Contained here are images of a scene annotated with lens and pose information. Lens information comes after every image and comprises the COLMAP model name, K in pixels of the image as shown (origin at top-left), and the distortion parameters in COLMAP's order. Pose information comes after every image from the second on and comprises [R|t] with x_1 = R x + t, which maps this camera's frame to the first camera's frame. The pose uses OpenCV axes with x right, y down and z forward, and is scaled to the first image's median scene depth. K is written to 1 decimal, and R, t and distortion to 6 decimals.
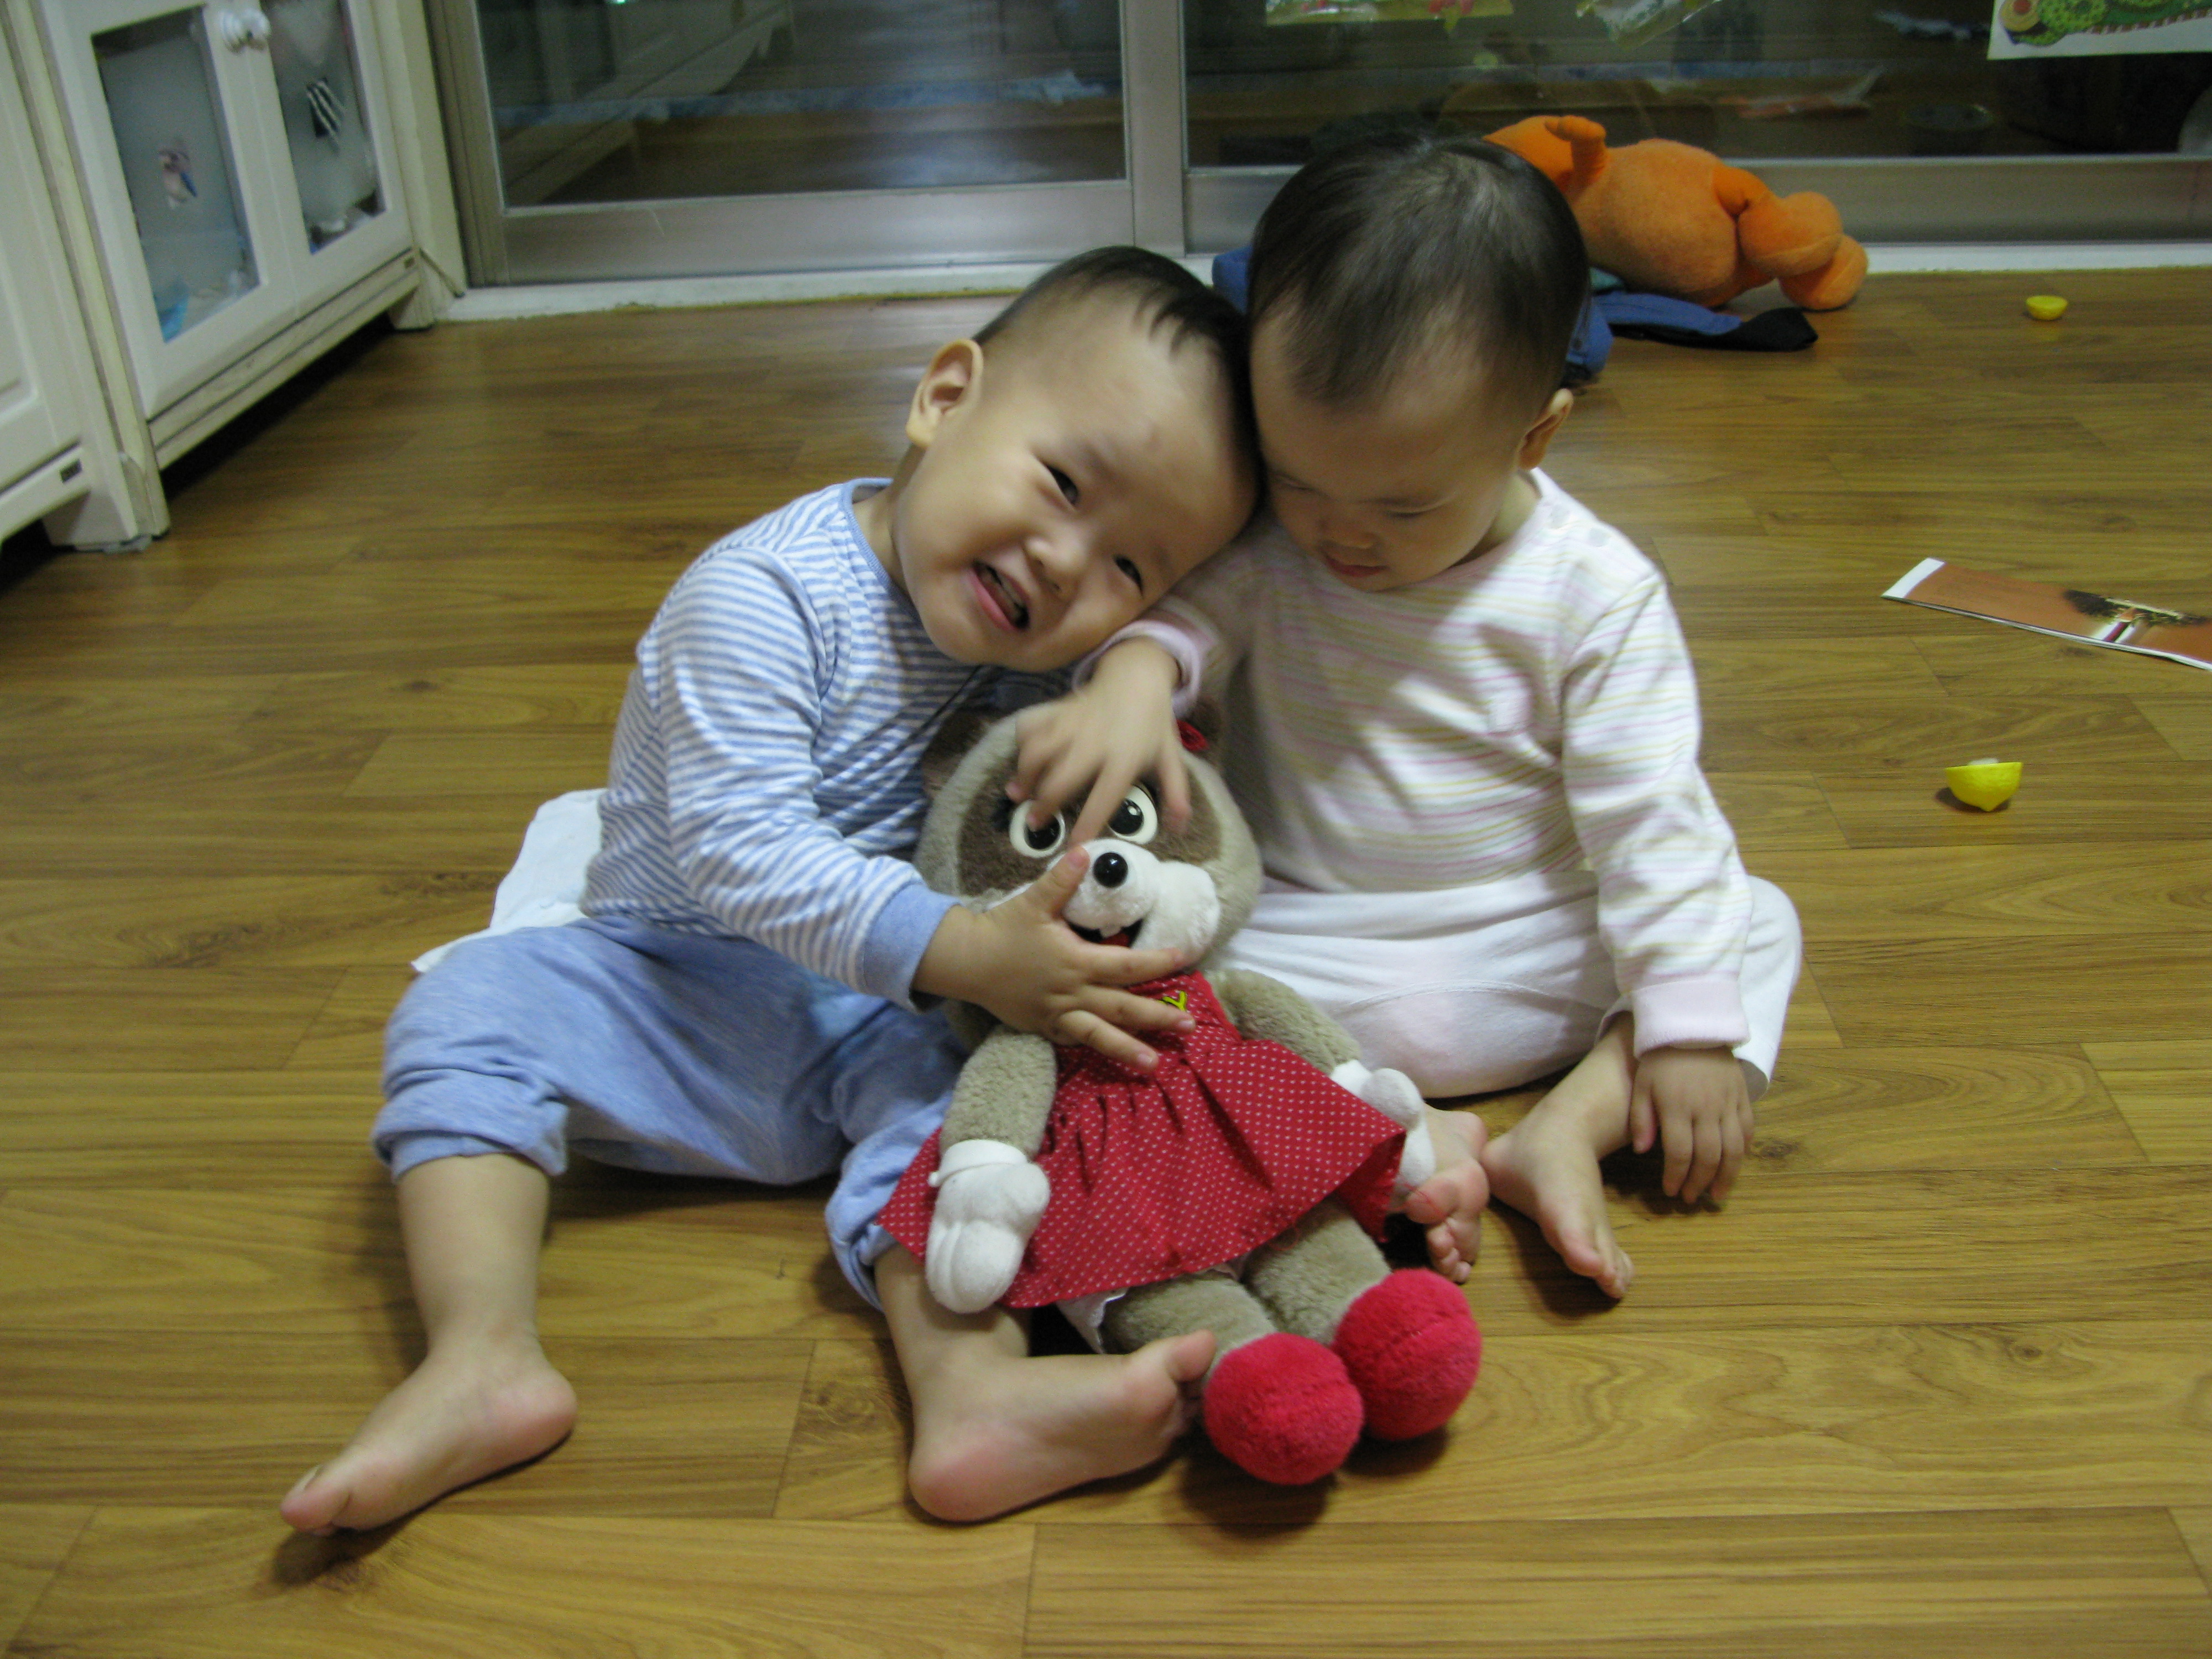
lens RADIAL K [[2190.9, 0, 1122.1], [0, 2190.9, 828.0], [0, 0, 1]] dist [-0.207628, 0.247900]
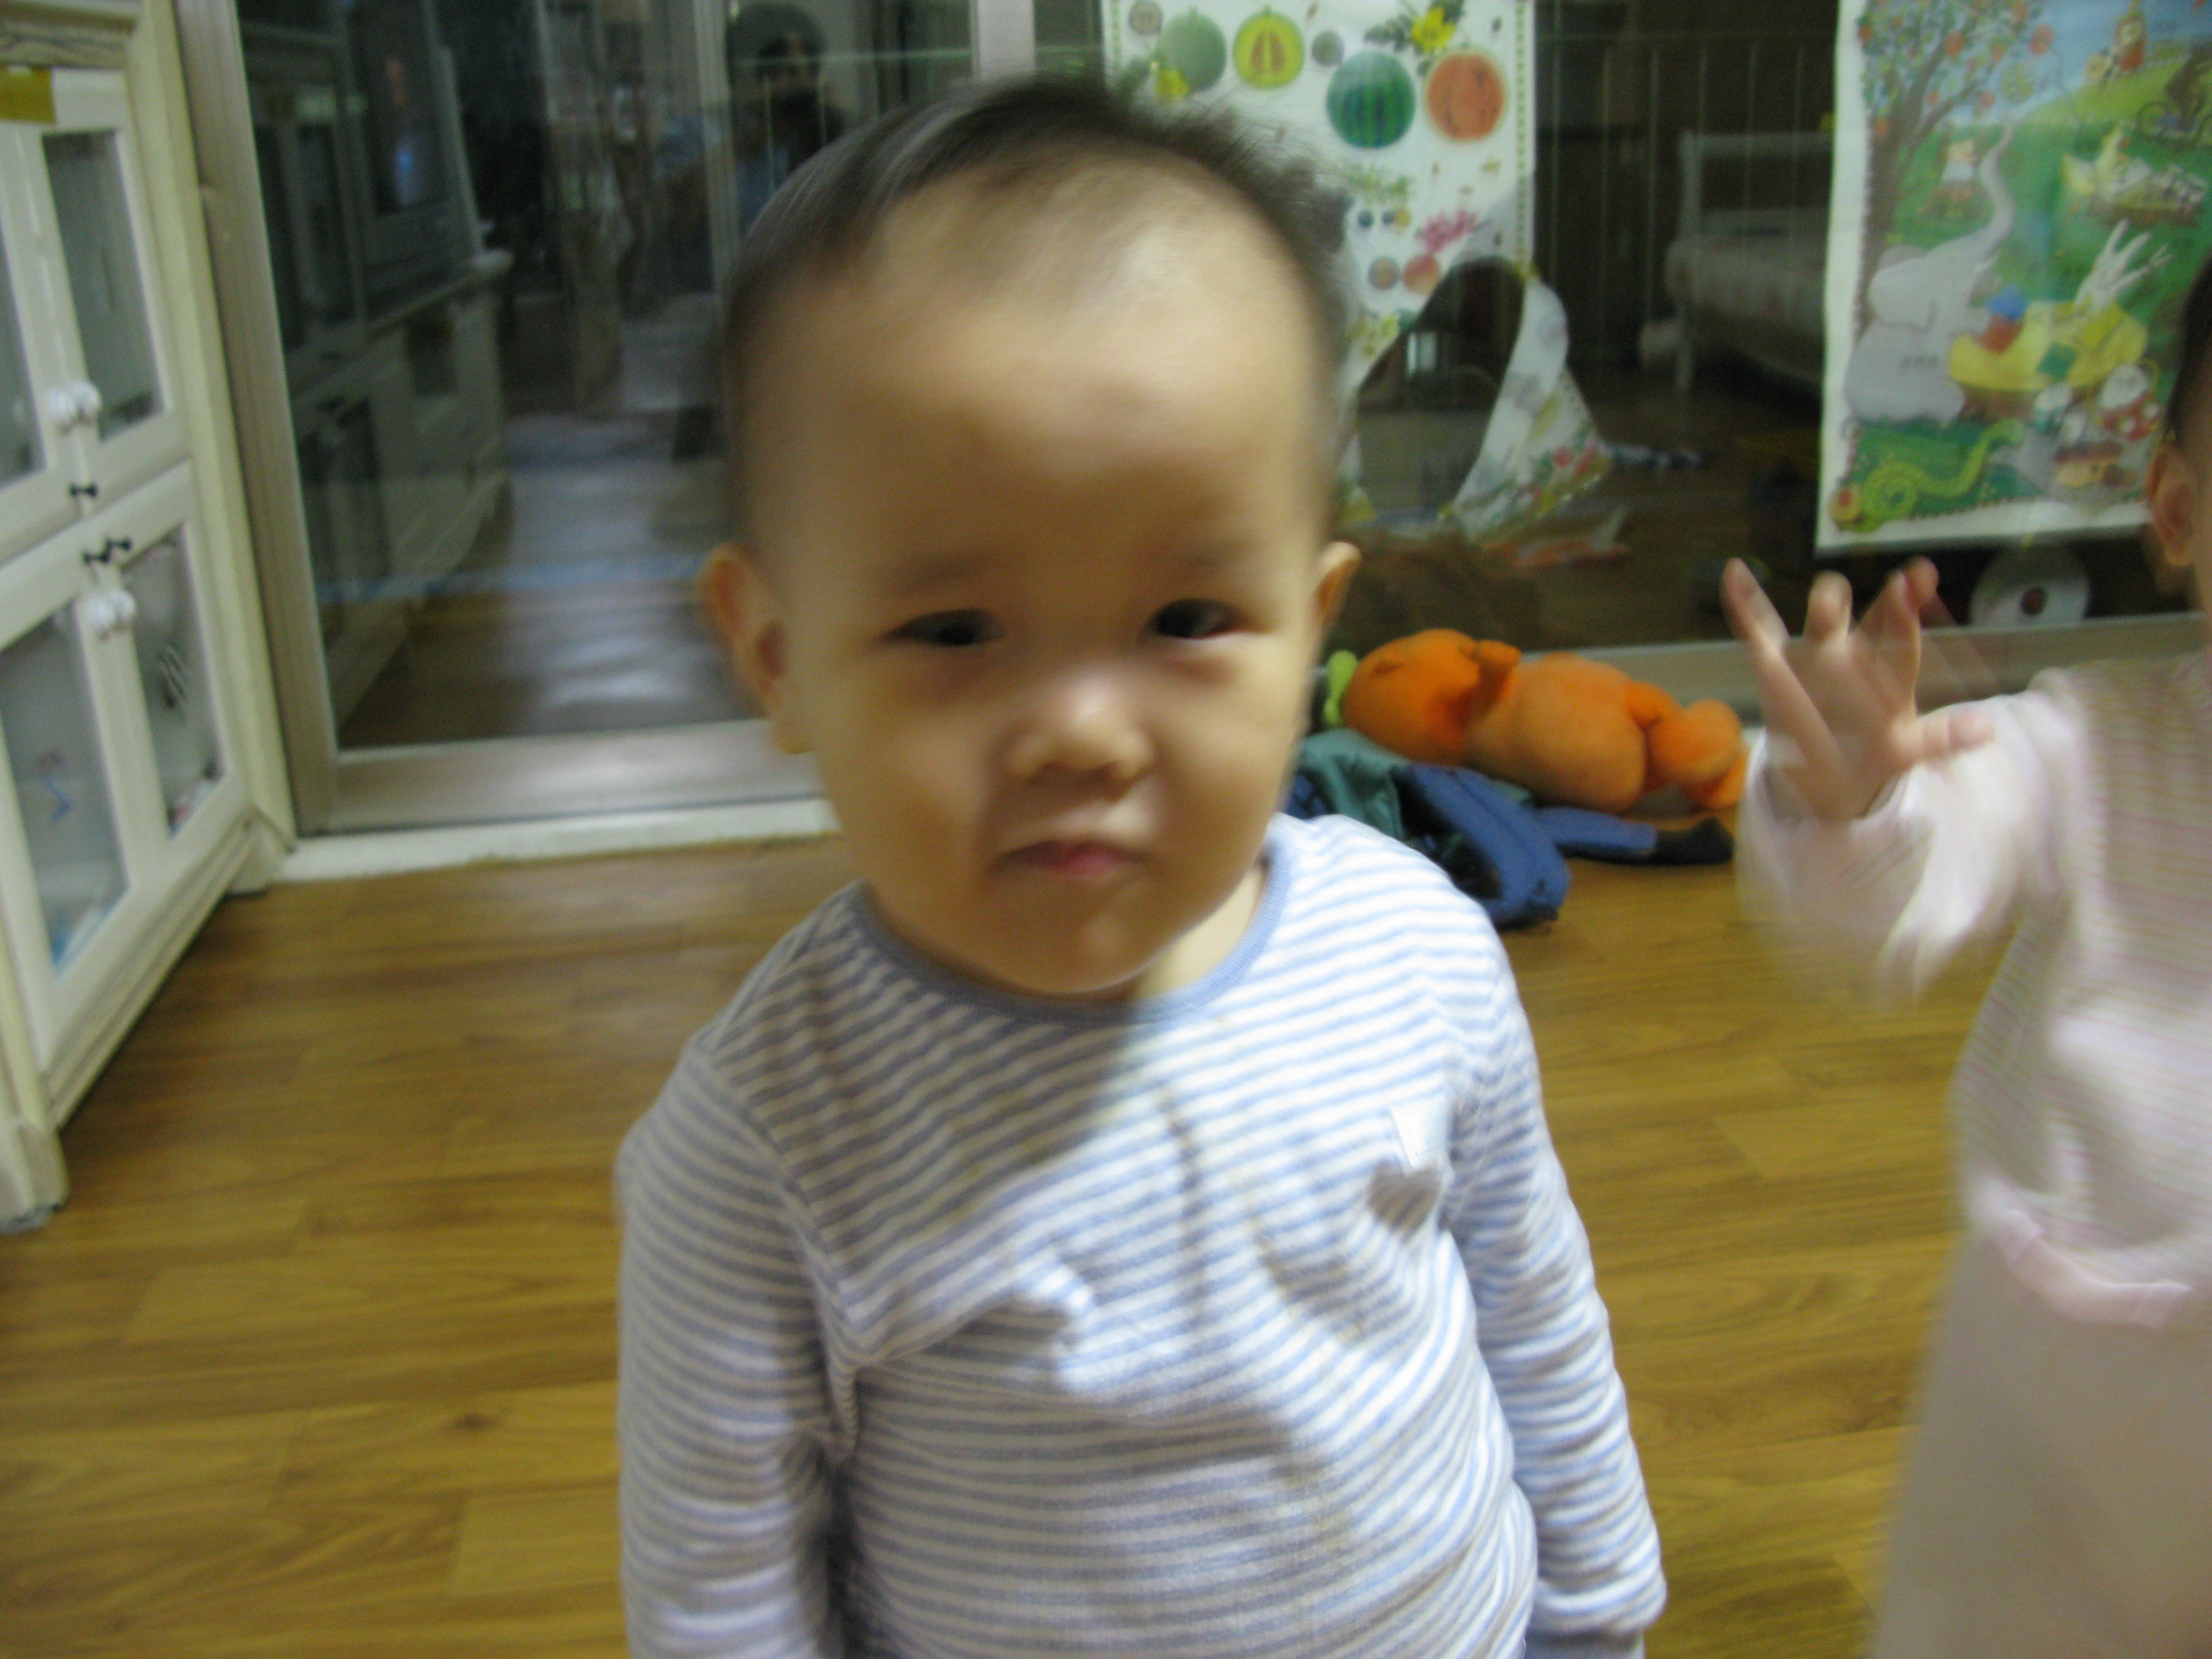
lens RADIAL K [[2189.0, 0, 1109.7], [0, 2189.0, 835.3], [0, 0, 1]] dist [-0.203217, 0.237444]
pose [[0.982927, -0.053299, 0.176105, -0.212765], [0.080350, 0.985379, -0.150243, -0.150722], [-0.165522, 0.161828, 0.972838, 0.073233]]
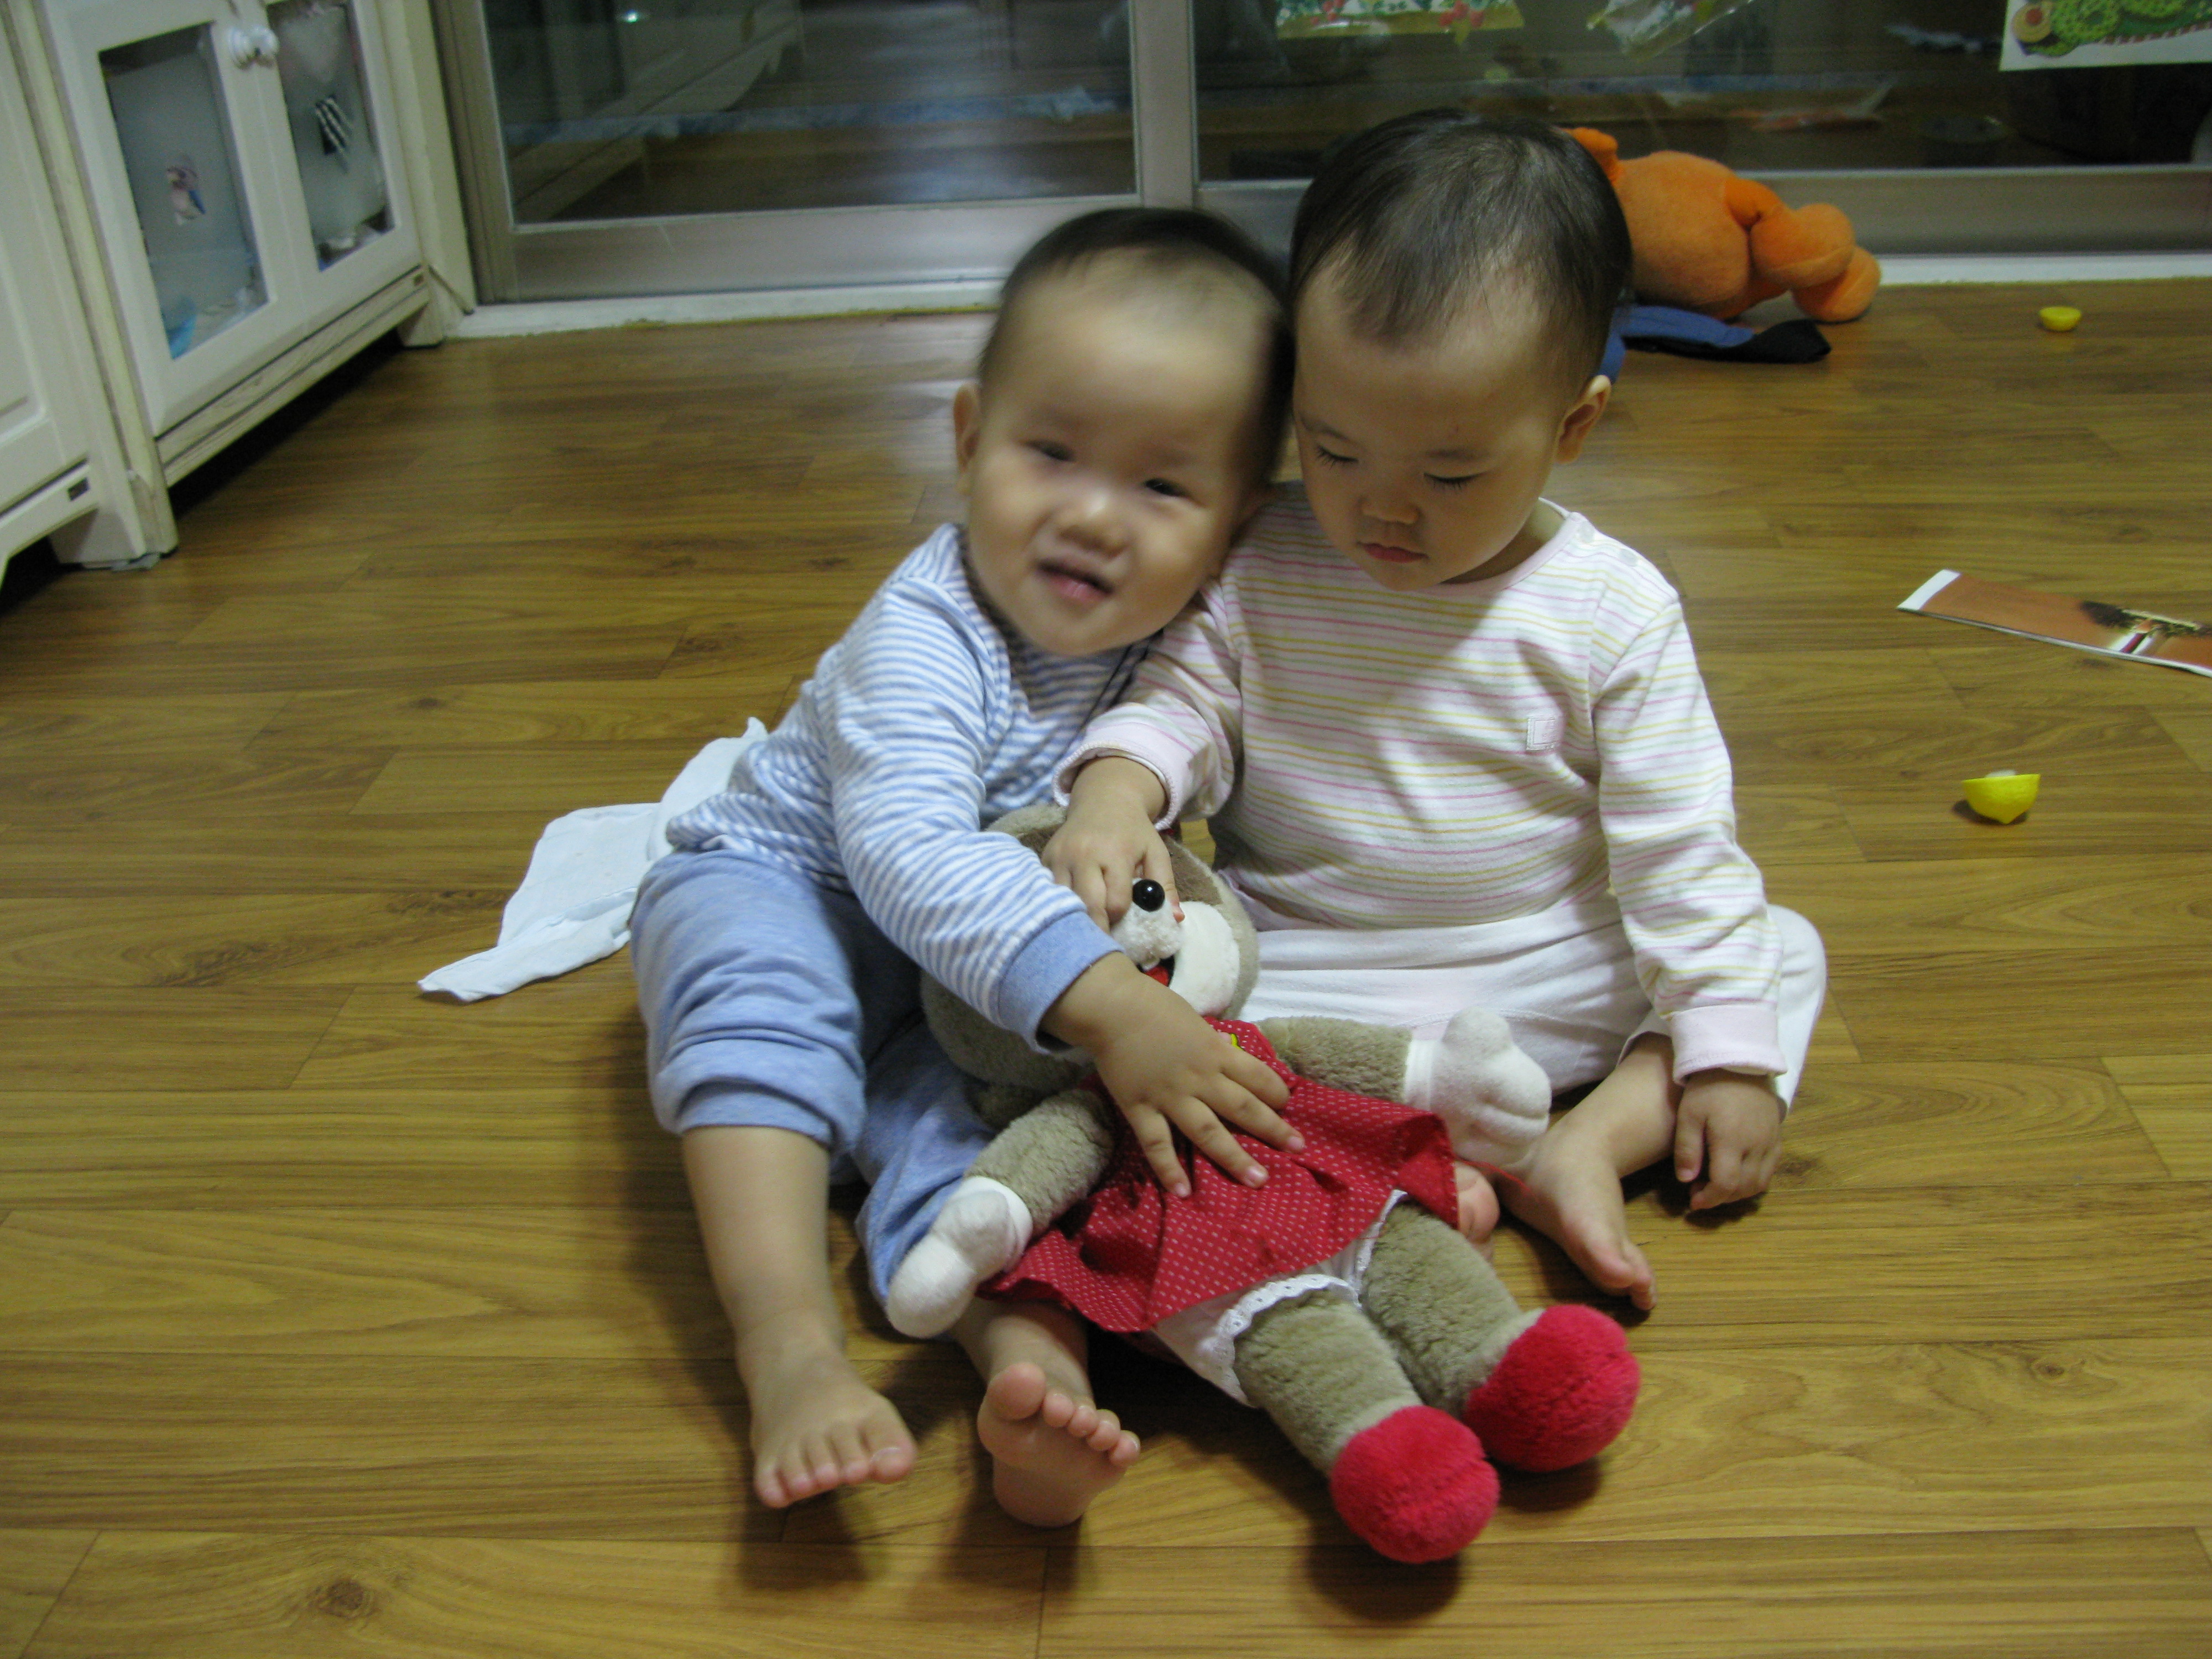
lens RADIAL K [[2190.1, 0, 1131.1], [0, 2190.1, 833.5], [0, 0, 1]] dist [-0.207097, 0.247012]
pose [[0.999993, -0.003136, -0.002151, 0.000938], [0.003125, 0.999982, -0.005141, 0.000424], [0.002167, 0.005134, 0.999984, 0.006163]]
